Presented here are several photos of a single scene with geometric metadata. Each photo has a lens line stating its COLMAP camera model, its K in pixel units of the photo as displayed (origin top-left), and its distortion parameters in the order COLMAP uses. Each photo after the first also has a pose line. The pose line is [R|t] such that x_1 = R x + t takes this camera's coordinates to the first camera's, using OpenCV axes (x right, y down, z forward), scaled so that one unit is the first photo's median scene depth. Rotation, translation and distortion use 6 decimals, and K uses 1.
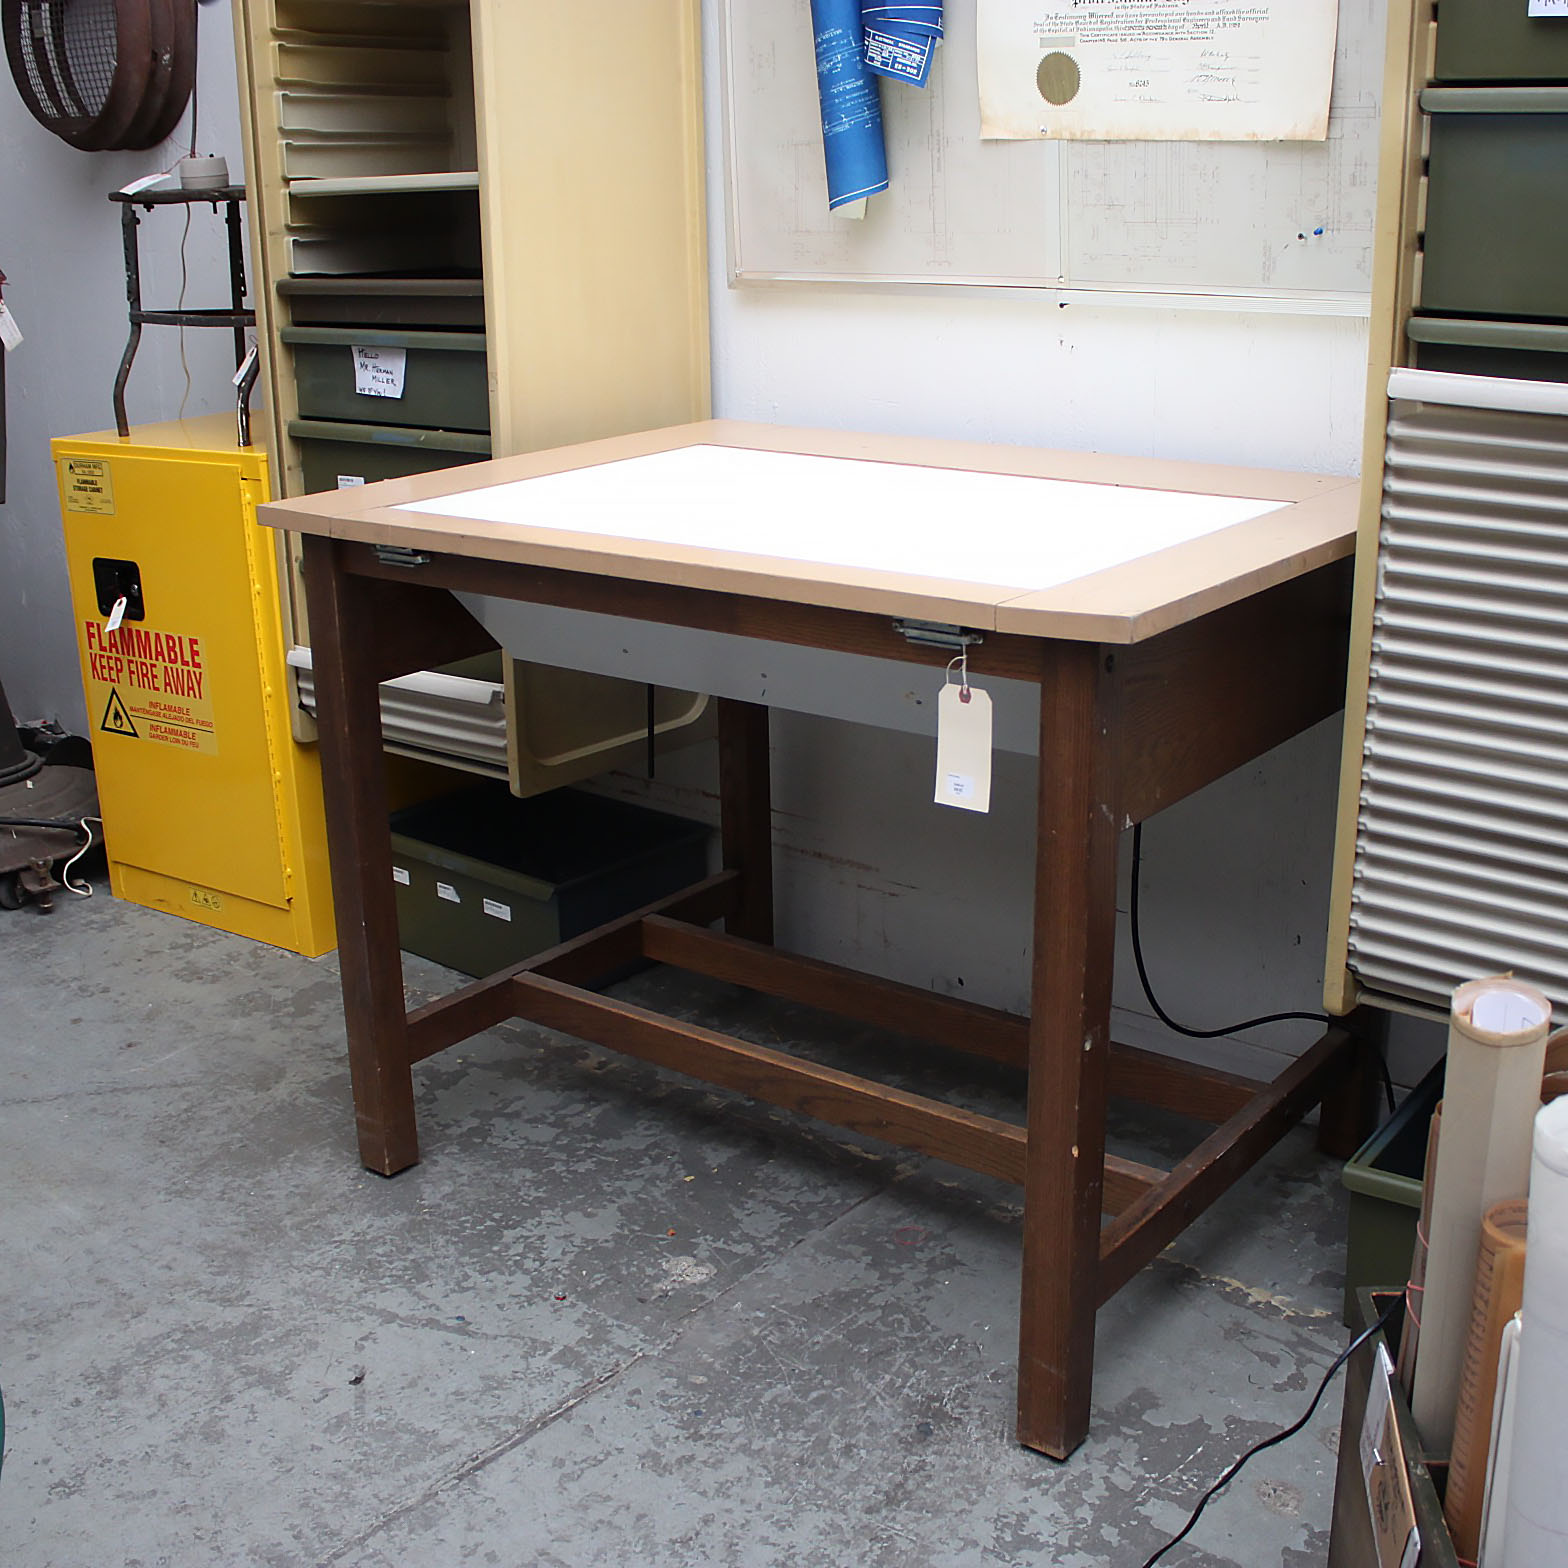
lens RADIAL K [[1963.9, 0, 826.8], [0, 1963.9, 778.1], [0, 0, 1]] dist [-0.207999, 0.234026]
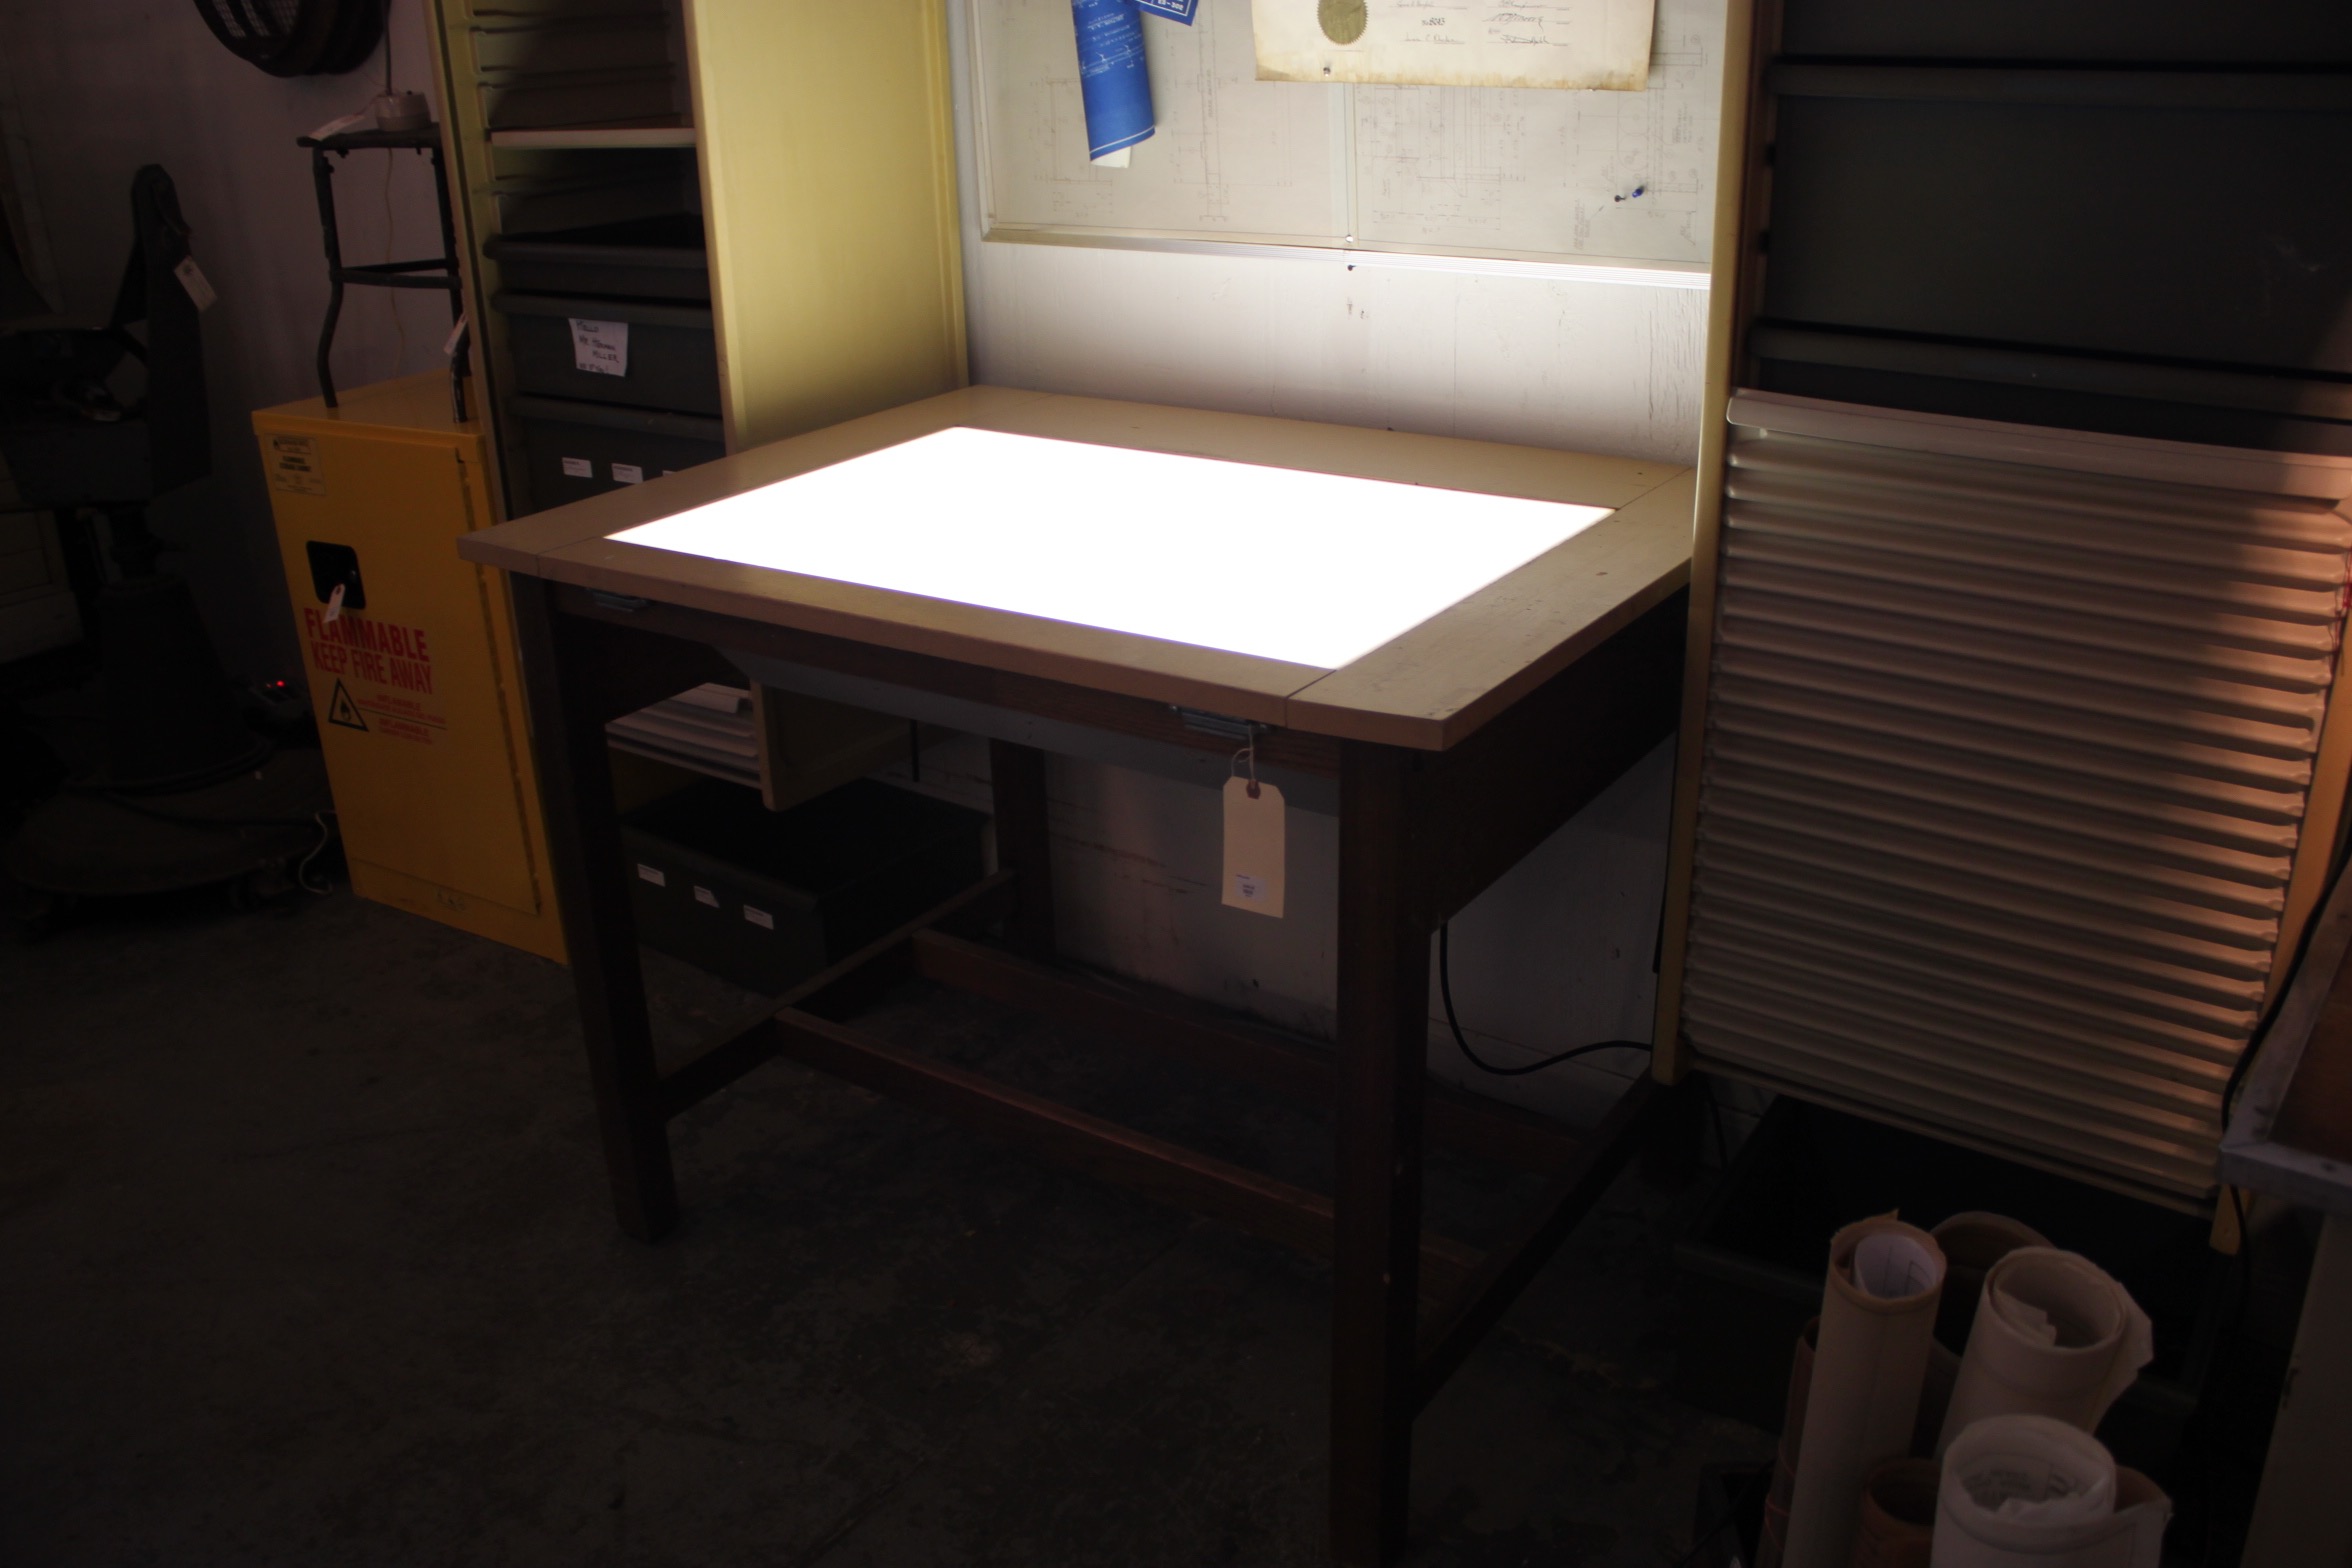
lens RADIAL K [[1953.8, 0, 1176.0], [0, 1953.8, 784.0], [0, 0, 1]] dist [-0.181463, 0.155671]
pose [[0.999140, -0.029971, 0.028638, 0.006895], [0.027448, 0.996022, 0.084777, -0.076435], [-0.031064, -0.083918, 0.995988, 0.081748]]
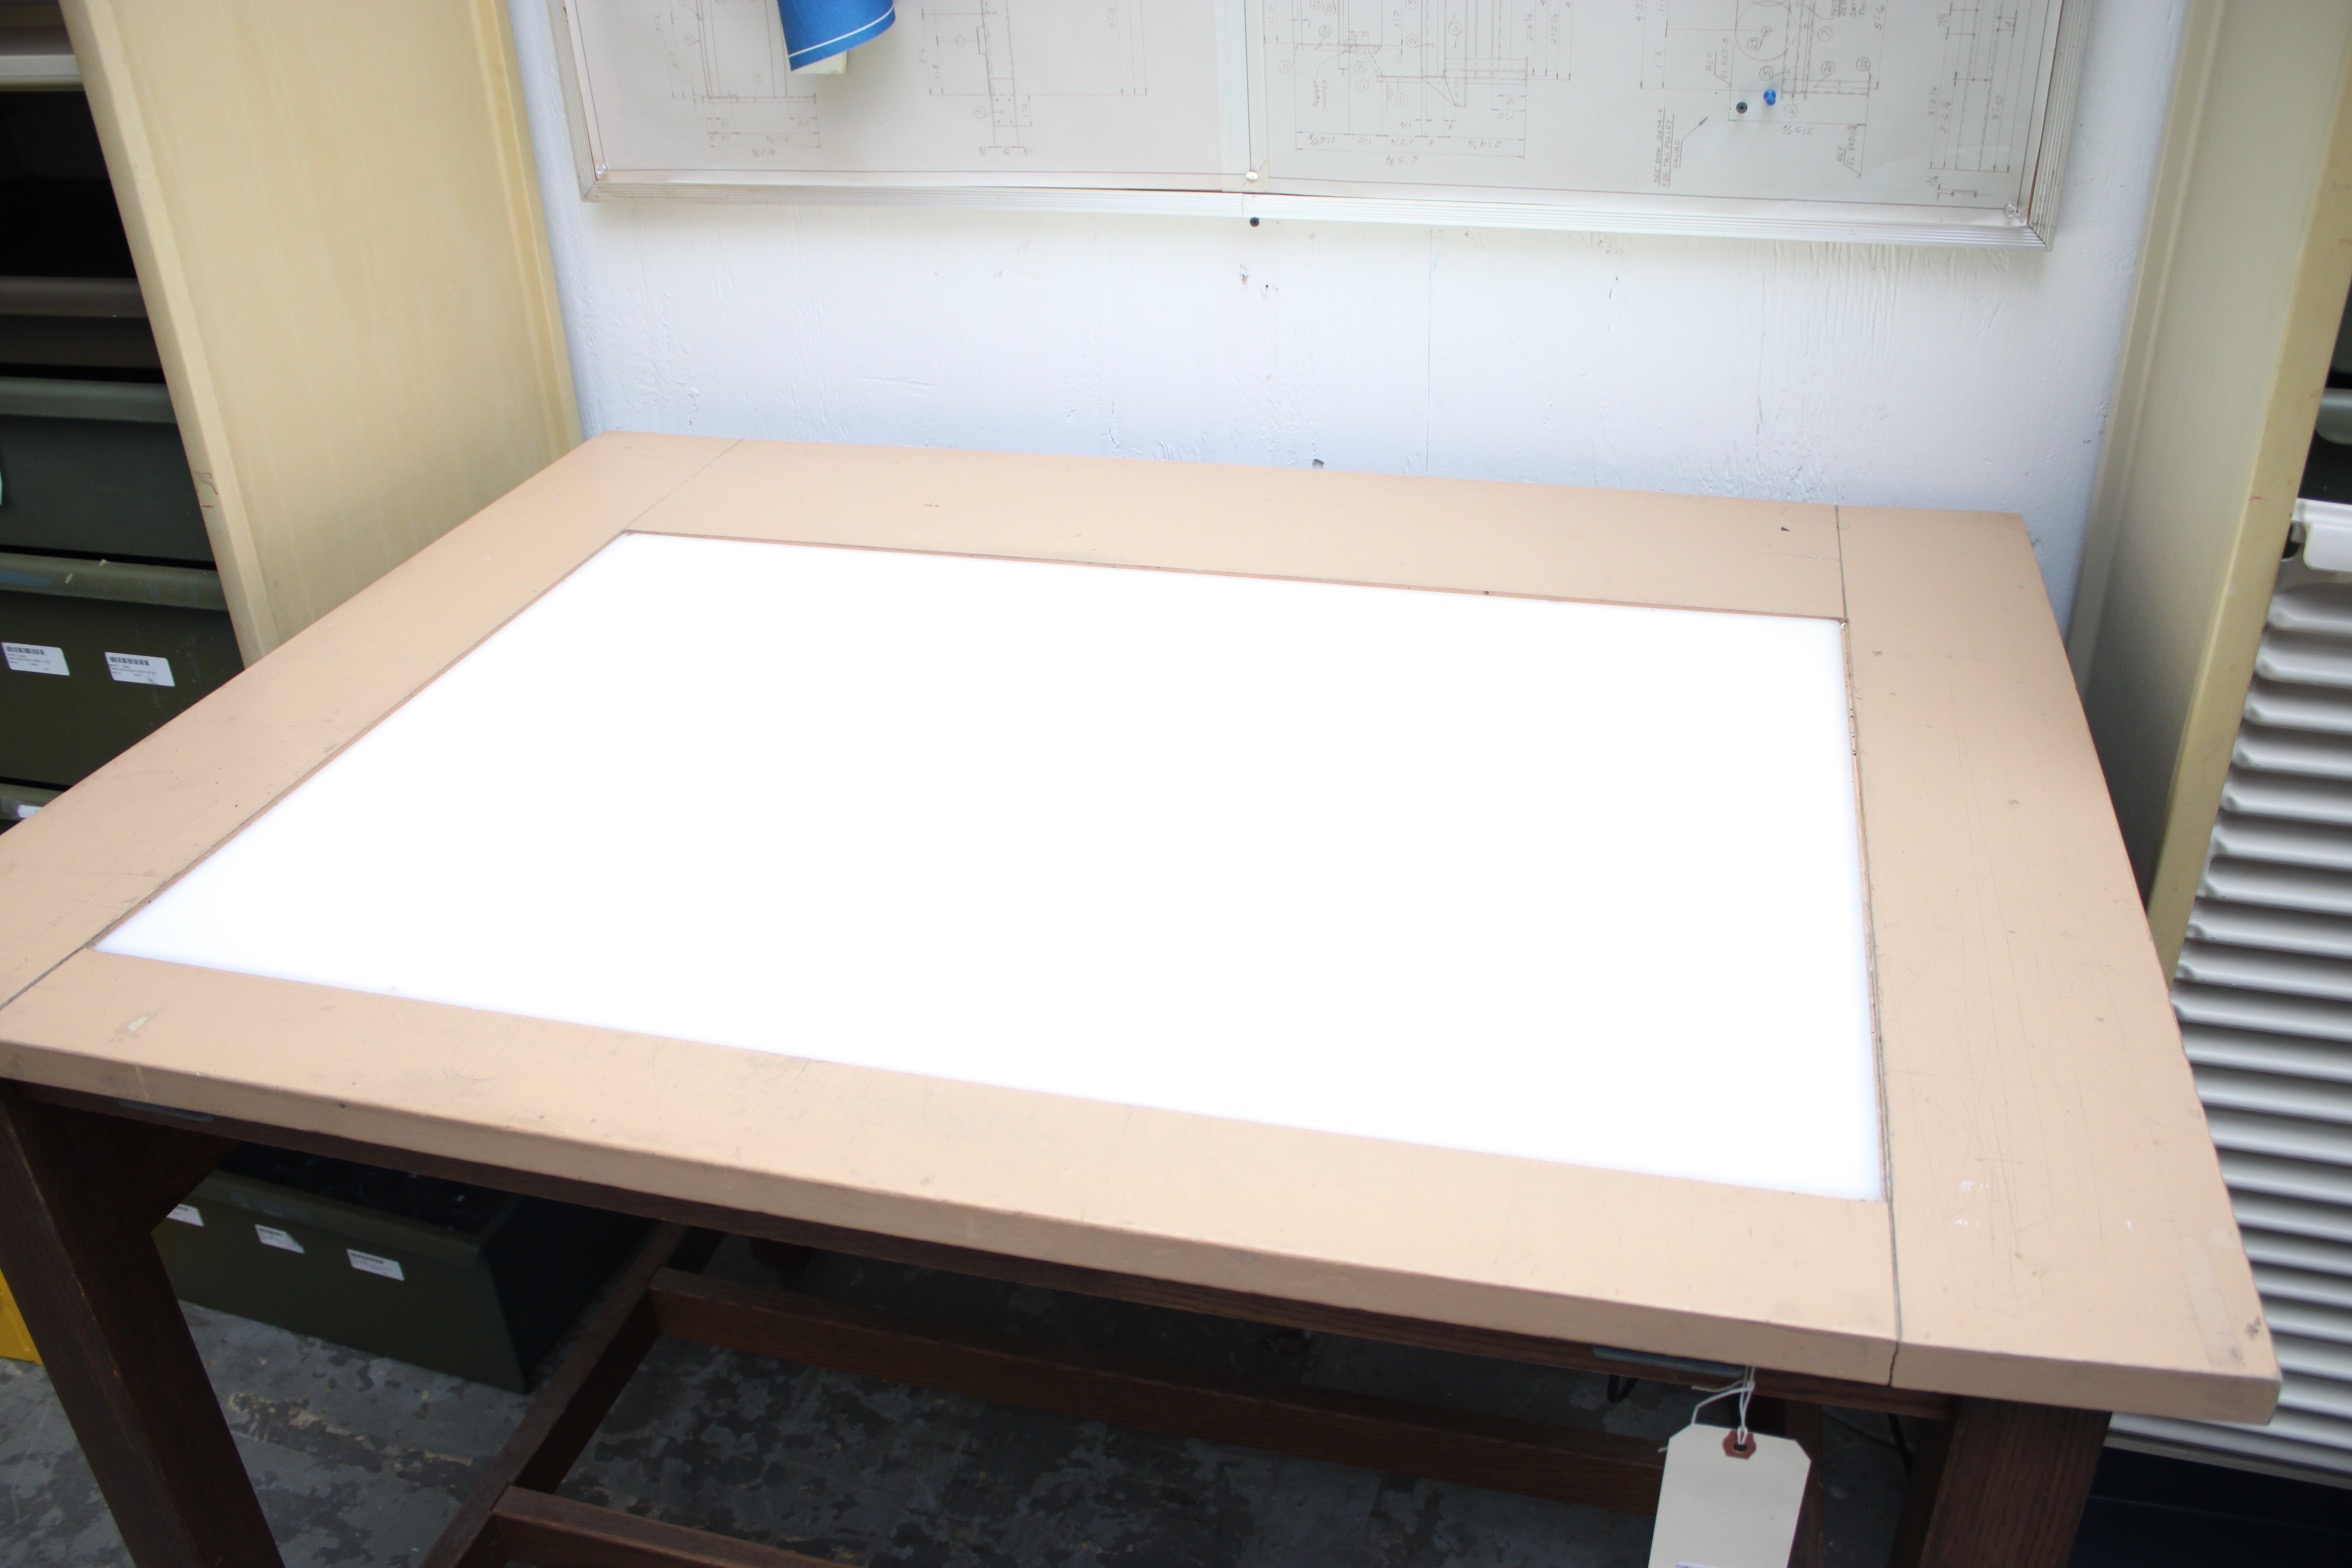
lens RADIAL K [[1953.8, 0, 1176.0], [0, 1953.8, 784.0], [0, 0, 1]] dist [-0.181463, 0.155671]
pose [[0.930196, -0.193774, 0.311747, -0.099254], [0.131690, 0.968937, 0.209328, -0.189314], [-0.342626, -0.153662, 0.926820, 0.423432]]
